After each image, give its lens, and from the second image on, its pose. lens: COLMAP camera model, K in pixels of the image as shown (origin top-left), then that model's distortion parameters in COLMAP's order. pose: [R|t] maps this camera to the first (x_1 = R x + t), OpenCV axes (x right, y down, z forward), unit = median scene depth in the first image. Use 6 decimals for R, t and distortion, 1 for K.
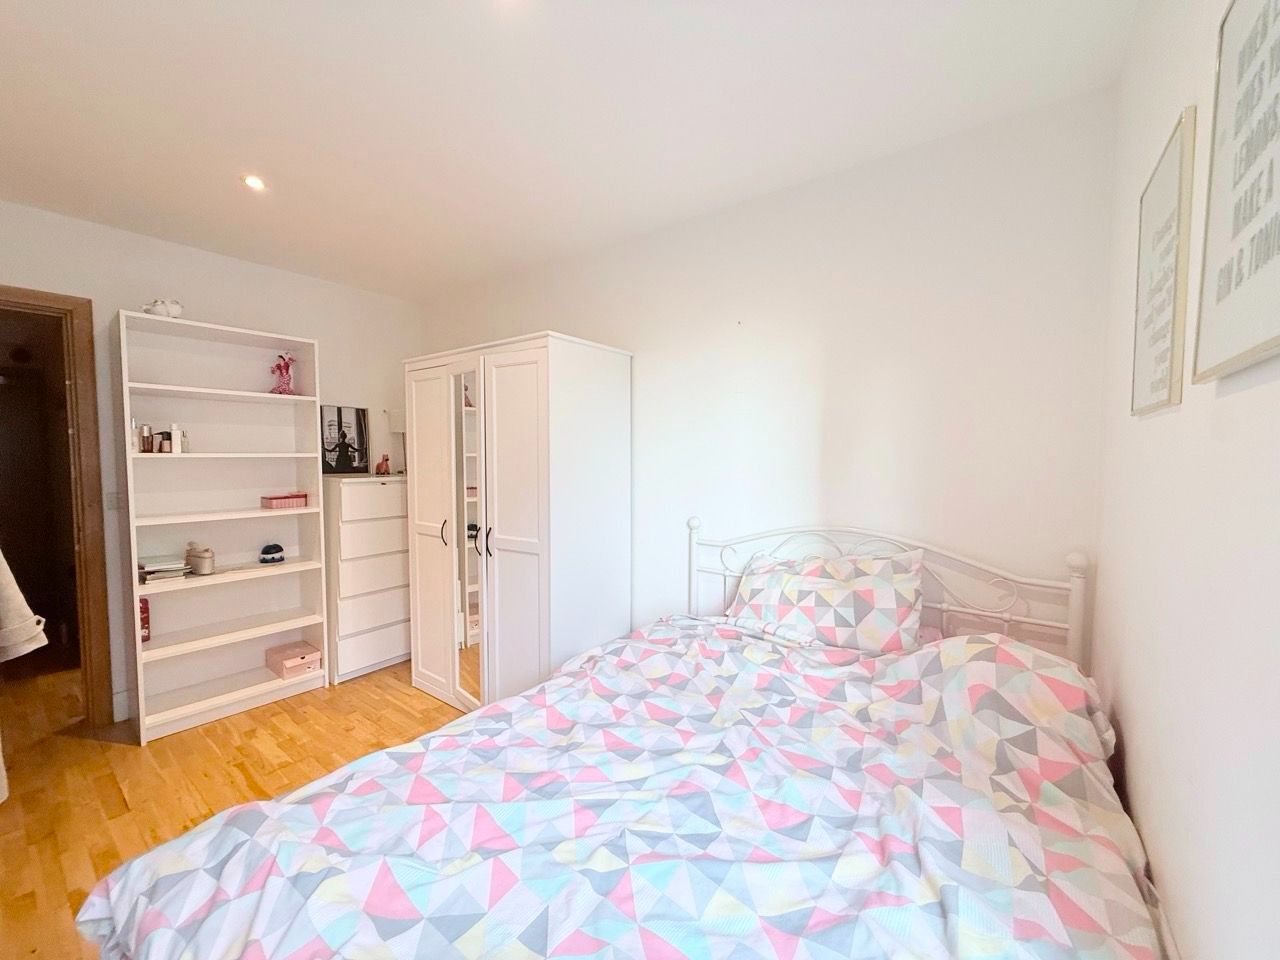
lens RADIAL K [[510.0, 0, 633.9], [0, 510.0, 479.0], [0, 0, 1]] dist [0.000008, 0.000148]
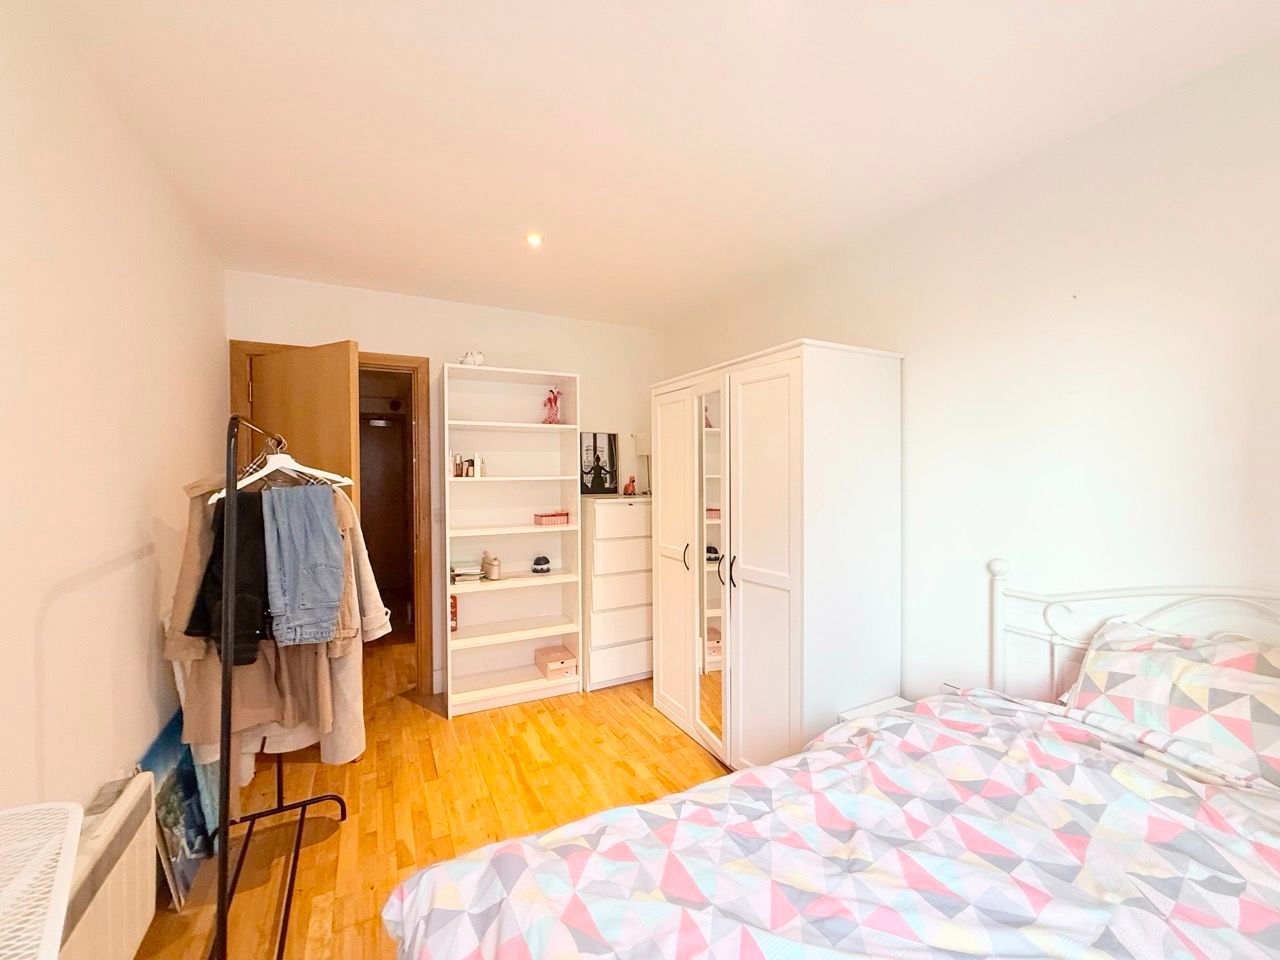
lens RADIAL K [[510.0, 0, 633.9], [0, 510.0, 479.0], [0, 0, 1]] dist [0.000008, 0.000148]
pose [[0.903485, -0.001169, -0.428618, -0.054638], [-0.013731, 0.999404, -0.031670, -0.015114], [0.428400, 0.034499, 0.902931, 0.084469]]
